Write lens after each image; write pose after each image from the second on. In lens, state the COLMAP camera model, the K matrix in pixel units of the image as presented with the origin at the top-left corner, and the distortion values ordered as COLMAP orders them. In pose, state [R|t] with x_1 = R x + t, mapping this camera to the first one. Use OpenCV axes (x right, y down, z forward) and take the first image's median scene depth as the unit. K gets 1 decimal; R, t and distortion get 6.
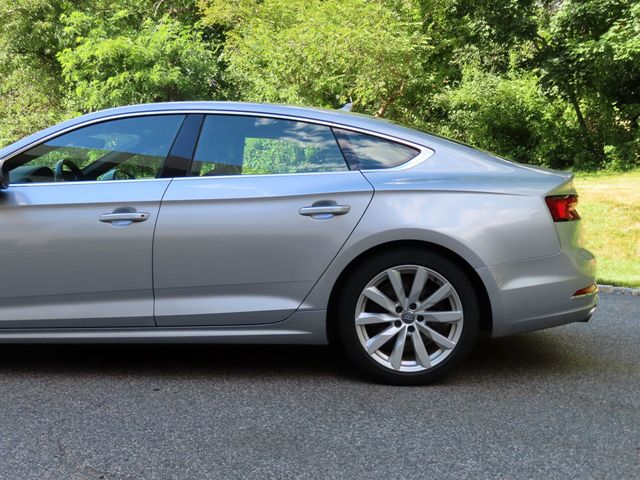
lens RADIAL K [[752.4, 0, 319.0], [0, 752.4, 244.5], [0, 0, 1]] dist [0.015013, 0.000000]
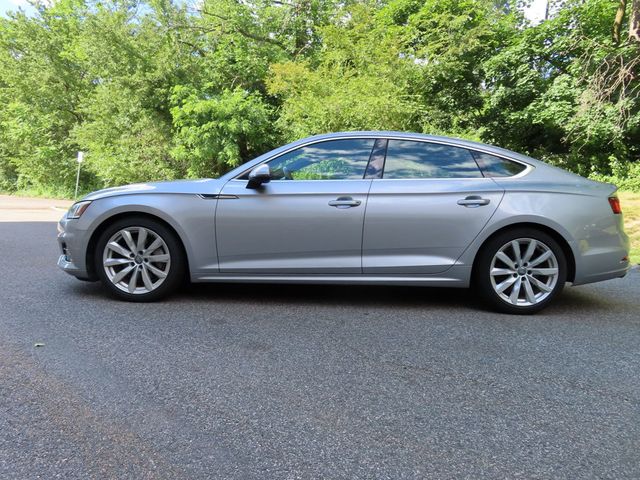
lens RADIAL K [[460.7, 0, 322.3], [0, 460.7, 240.4], [0, 0, 1]] dist [-0.013536, 0.013338]
pose [[0.999123, 0.025148, 0.033476, -0.320430], [-0.025648, 0.999564, 0.014603, 0.026735], [-0.033094, -0.015449, 0.999333, 0.048068]]
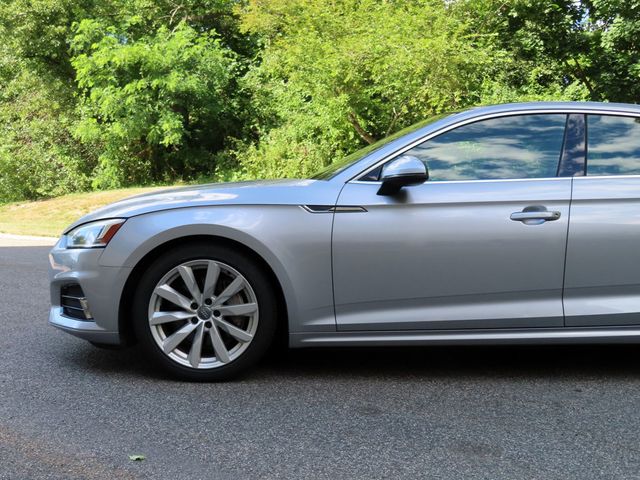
lens RADIAL K [[752.4, 0, 320.5], [0, 752.4, 238.1], [0, 0, 1]] dist [0.015013, 0.000000]
pose [[0.996981, 0.007535, 0.077282, -0.587688], [-0.005607, 0.999668, -0.025132, 0.018531], [-0.077445, 0.024623, 0.996693, 0.039022]]
